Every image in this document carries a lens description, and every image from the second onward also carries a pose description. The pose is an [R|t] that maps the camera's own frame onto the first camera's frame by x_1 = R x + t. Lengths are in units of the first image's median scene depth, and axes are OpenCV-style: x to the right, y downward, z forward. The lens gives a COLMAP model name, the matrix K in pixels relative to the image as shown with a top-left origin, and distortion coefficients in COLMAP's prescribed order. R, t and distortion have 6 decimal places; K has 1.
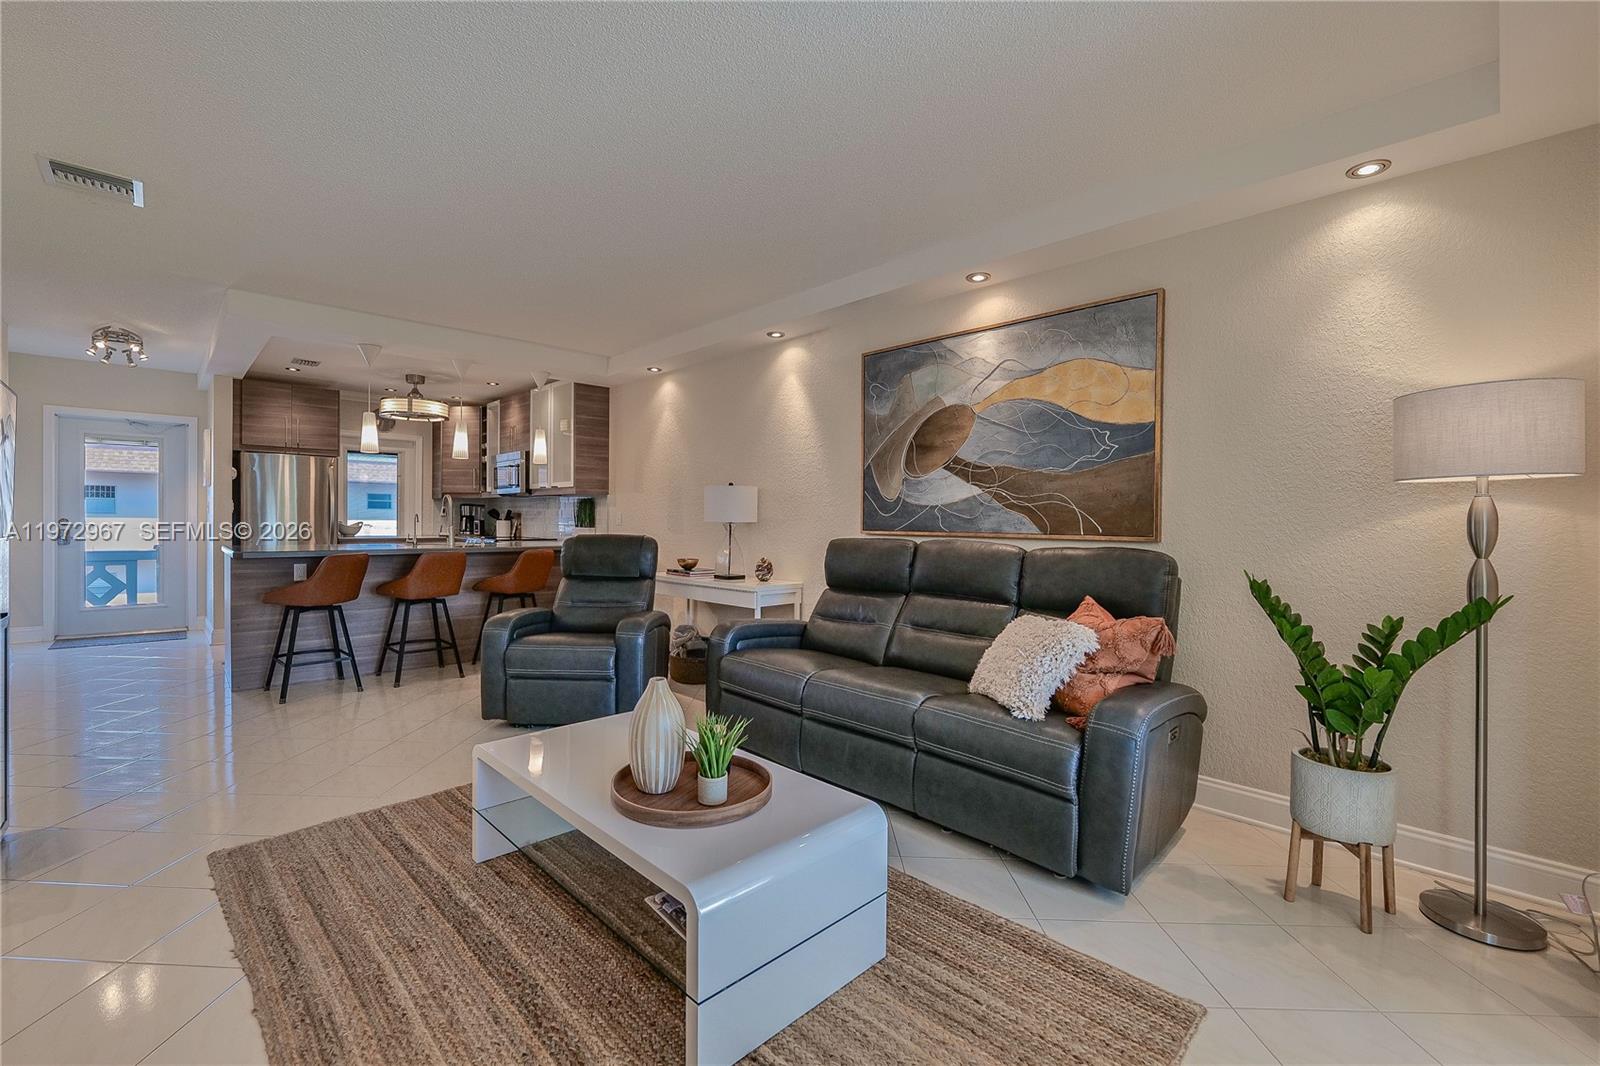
lens RADIAL K [[681.5, 0, 800.0], [0, 681.5, 533.0], [0, 0, 1]] dist [-0.000420, -0.000057]
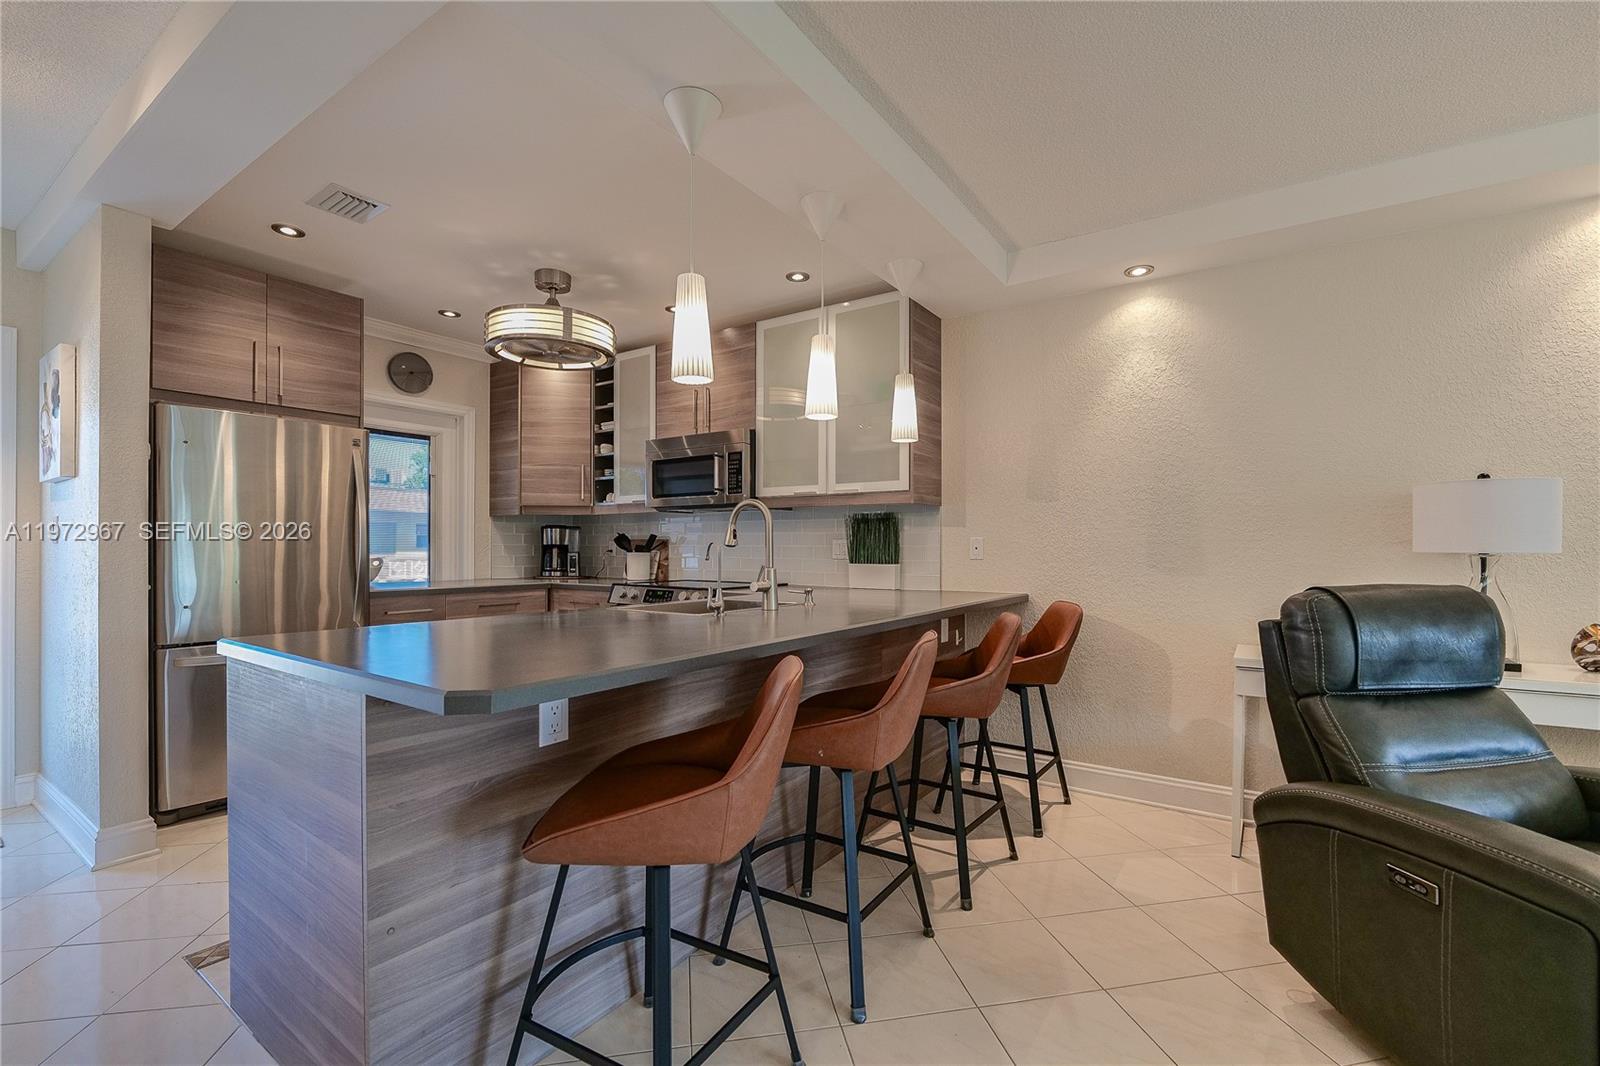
lens RADIAL K [[638.4, 0, 802.1], [0, 638.4, 547.1], [0, 0, 1]] dist [-0.017812, 0.000061]
pose [[0.970035, 0.000324, 0.242965, -0.474622], [0.006924, 0.999556, -0.028975, -0.006805], [-0.242867, 0.029789, 0.969602, 0.467900]]
